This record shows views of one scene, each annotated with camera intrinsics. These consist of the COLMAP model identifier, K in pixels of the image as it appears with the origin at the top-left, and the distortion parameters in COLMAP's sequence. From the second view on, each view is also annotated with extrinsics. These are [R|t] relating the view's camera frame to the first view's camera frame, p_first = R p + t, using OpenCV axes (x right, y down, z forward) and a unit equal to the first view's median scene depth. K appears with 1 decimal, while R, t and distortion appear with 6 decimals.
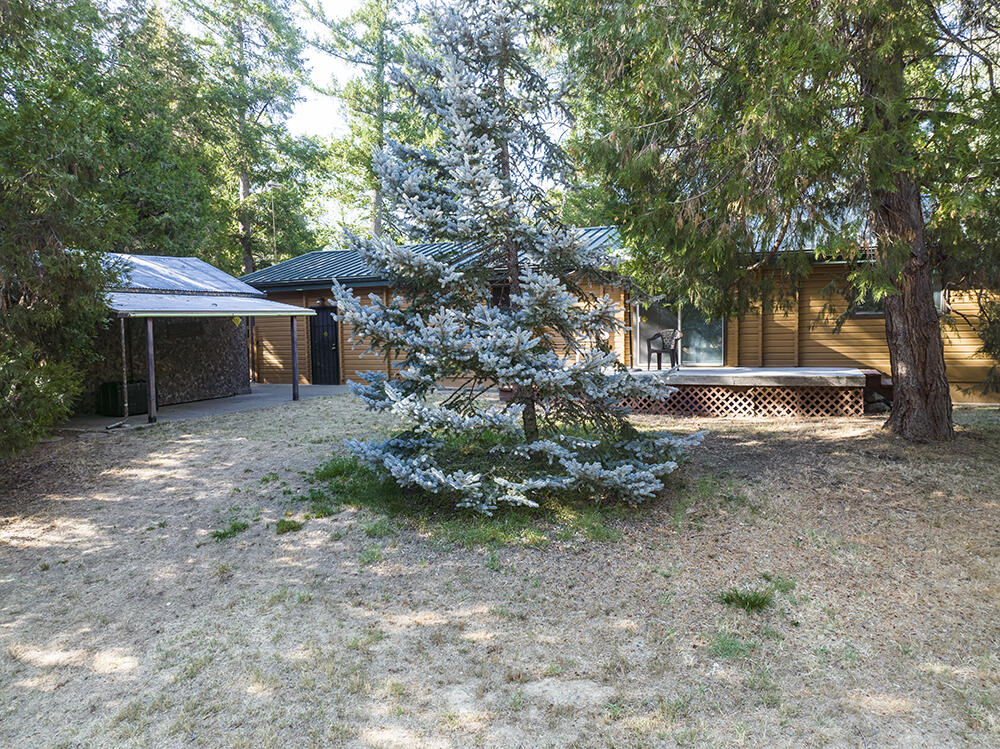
lens RADIAL K [[708.9, 0, 498.6], [0, 708.9, 377.8], [0, 0, 1]] dist [-0.038296, -0.009863]
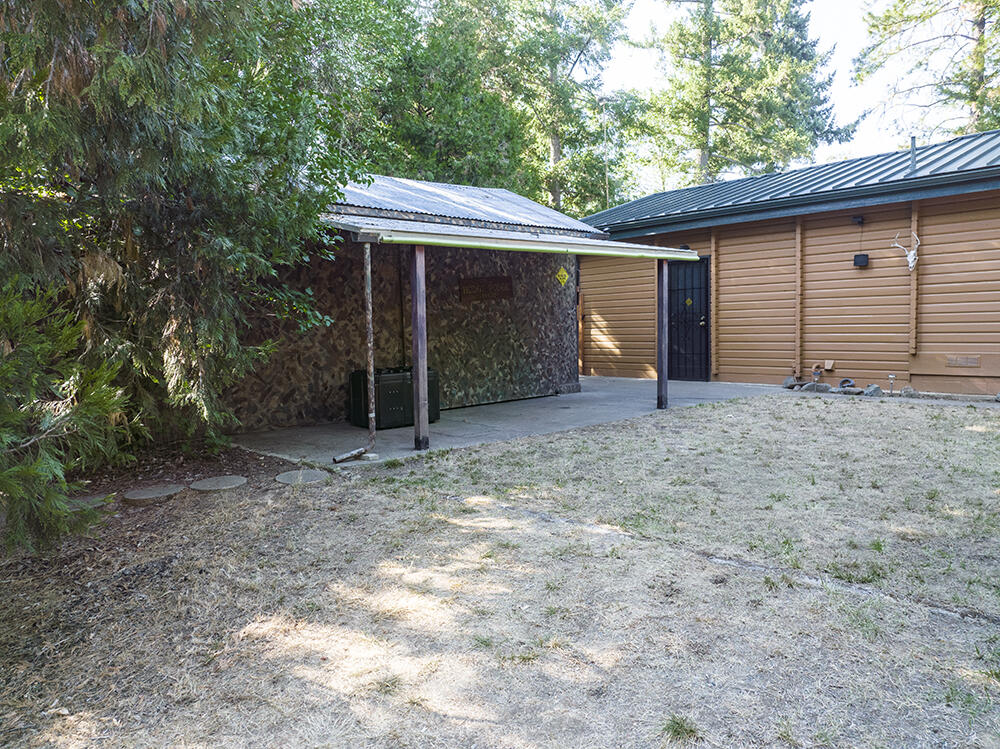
lens RADIAL K [[708.9, 0, 499.9], [0, 708.9, 374.6], [0, 0, 1]] dist [-0.038296, -0.009863]
pose [[0.918288, 0.026042, -0.395057, -0.084920], [-0.023165, 0.999659, 0.012051, 0.000306], [0.395236, -0.001915, 0.918578, 0.196712]]
